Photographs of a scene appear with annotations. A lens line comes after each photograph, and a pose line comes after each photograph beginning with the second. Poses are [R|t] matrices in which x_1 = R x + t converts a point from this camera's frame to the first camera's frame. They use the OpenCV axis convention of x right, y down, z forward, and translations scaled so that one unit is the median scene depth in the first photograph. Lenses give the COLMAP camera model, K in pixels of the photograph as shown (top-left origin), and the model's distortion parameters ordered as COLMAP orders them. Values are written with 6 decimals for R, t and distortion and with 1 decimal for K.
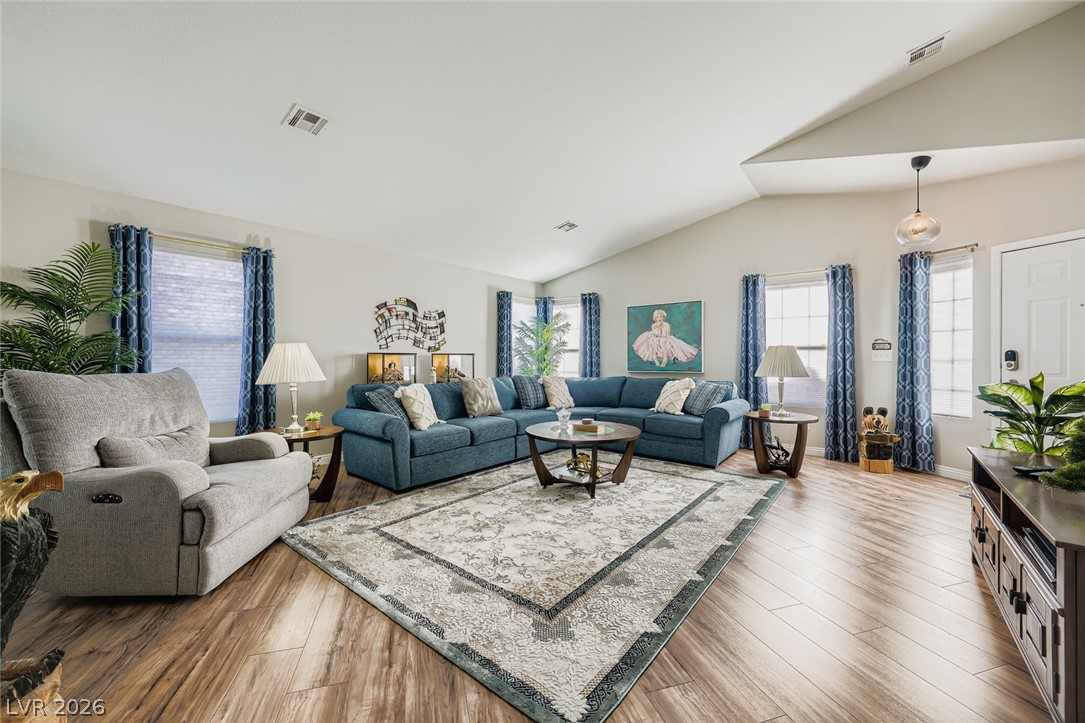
lens RADIAL K [[430.6, 0, 542.2], [0, 430.6, 358.3], [0, 0, 1]] dist [-0.014911, 0.005160]
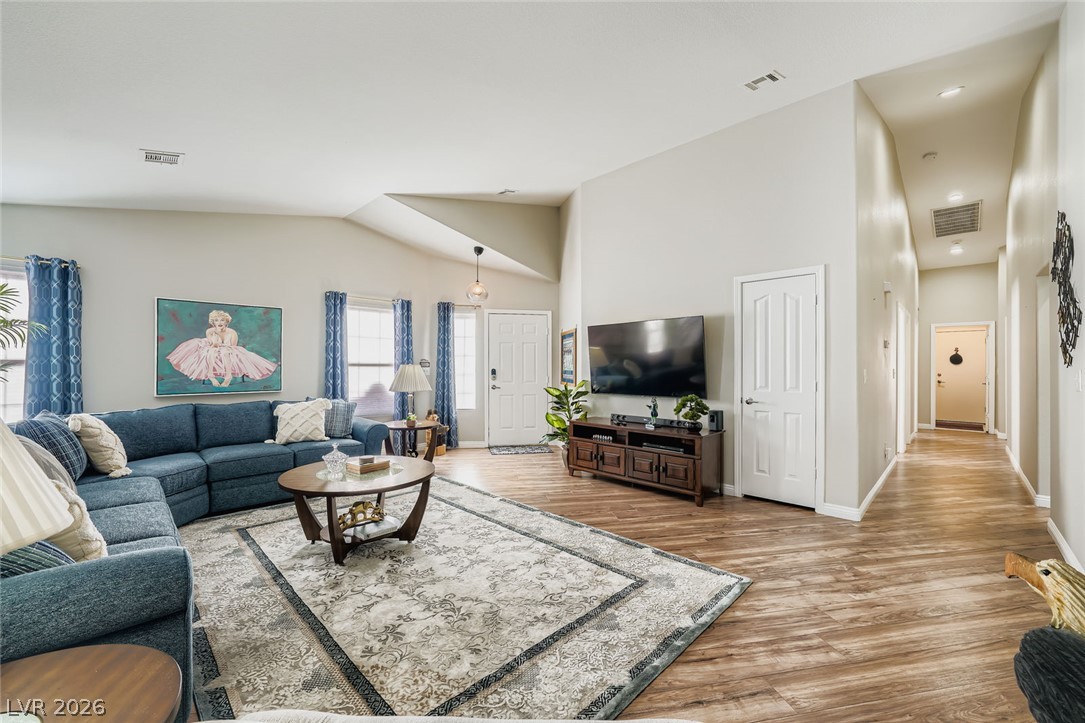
lens RADIAL K [[430.6, 0, 545.1], [0, 430.6, 366.2], [0, 0, 1]] dist [-0.014911, 0.005160]
pose [[0.088408, 0.001177, 0.996084, -0.473747], [-0.003135, 0.999995, -0.000903, -0.020067], [-0.996079, -0.003043, 0.088411, 0.425891]]
